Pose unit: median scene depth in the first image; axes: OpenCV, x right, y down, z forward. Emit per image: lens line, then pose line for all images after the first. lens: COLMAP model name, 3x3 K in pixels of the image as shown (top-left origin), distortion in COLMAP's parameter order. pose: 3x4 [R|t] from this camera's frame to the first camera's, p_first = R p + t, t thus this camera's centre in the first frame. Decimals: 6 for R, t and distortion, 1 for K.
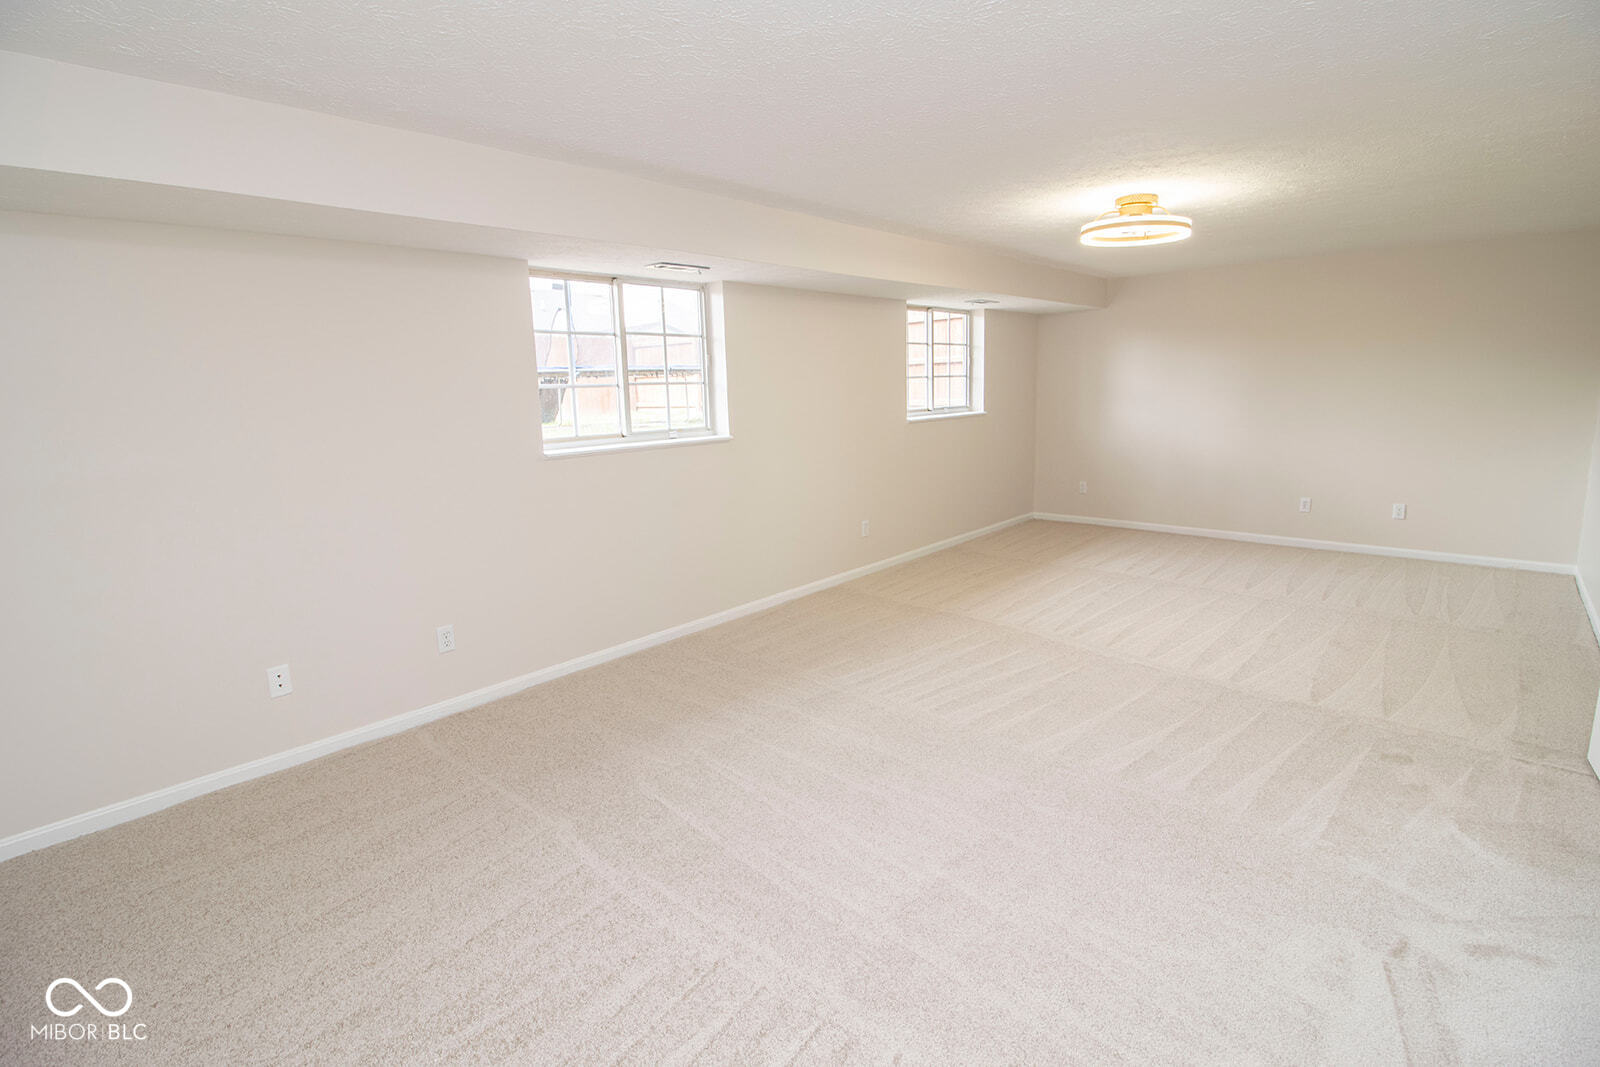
lens RADIAL K [[738.9, 0, 805.2], [0, 738.9, 514.2], [0, 0, 1]] dist [0.000277, -0.013757]
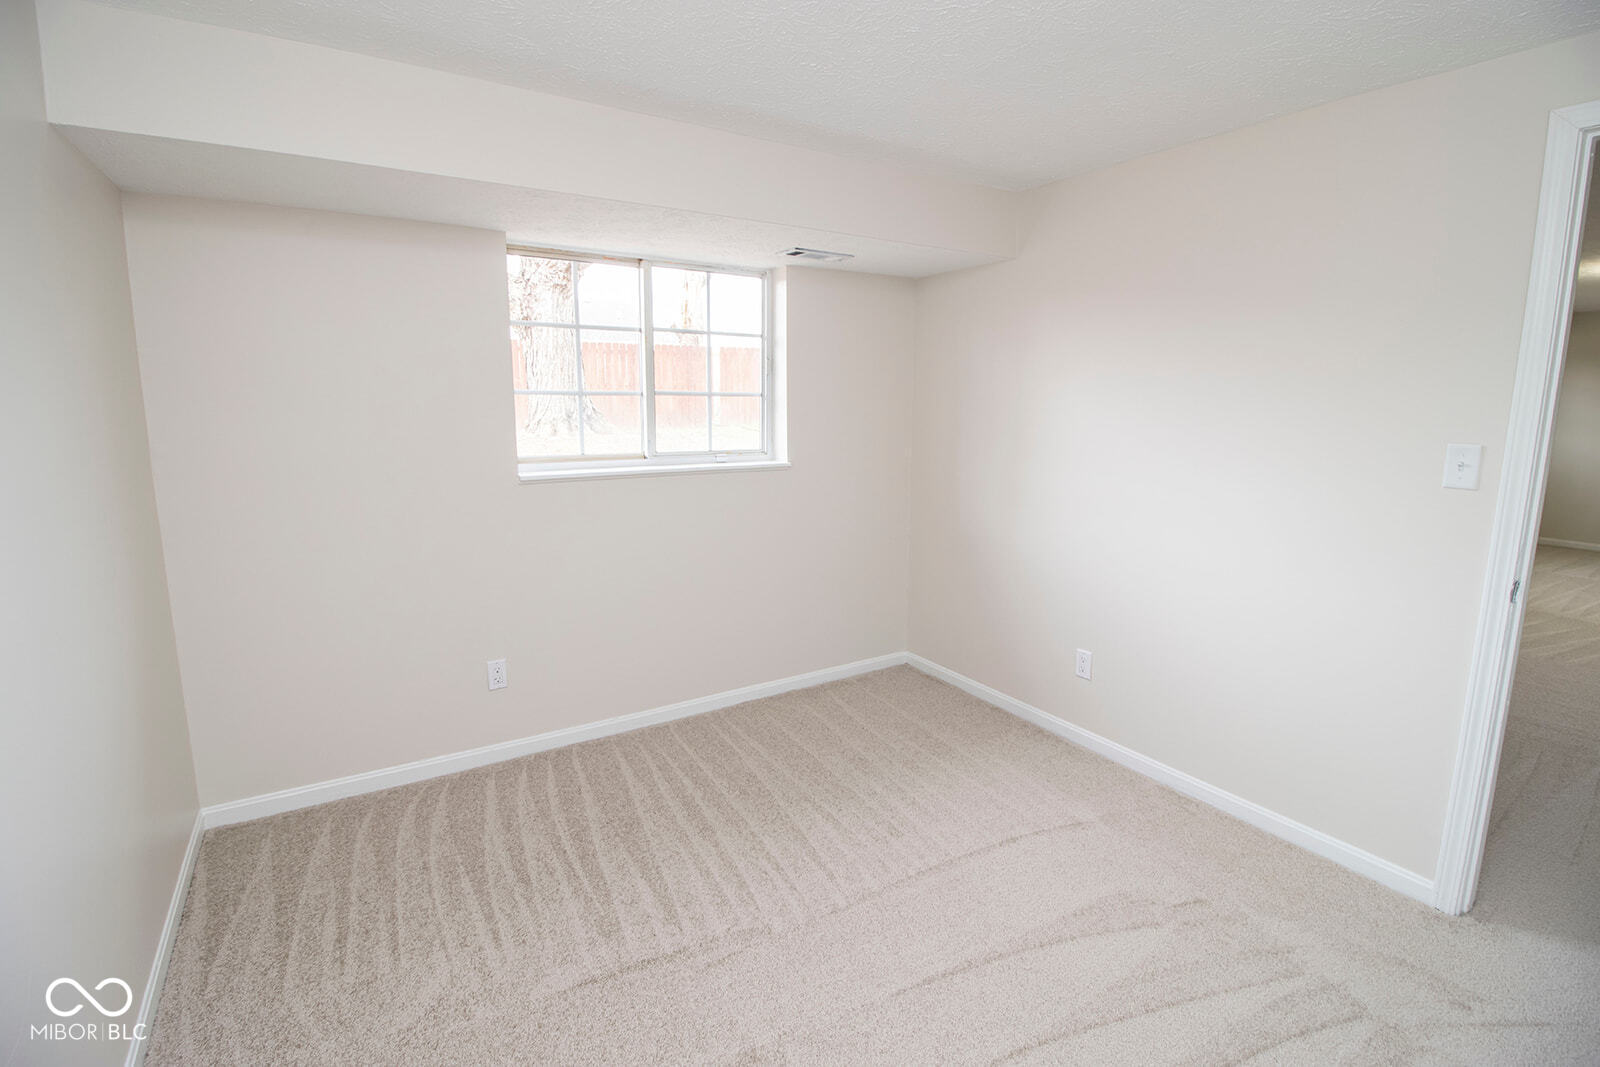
lens RADIAL K [[797.7, 0, 886.5], [0, 797.7, 544.5], [0, 0, 1]] dist [0.000749, -0.057863]
pose [[0.979187, 0.067729, -0.191328, 0.185453], [-0.066247, 0.997703, 0.014136, -0.040749], [0.191846, -0.001167, 0.981424, 0.201123]]
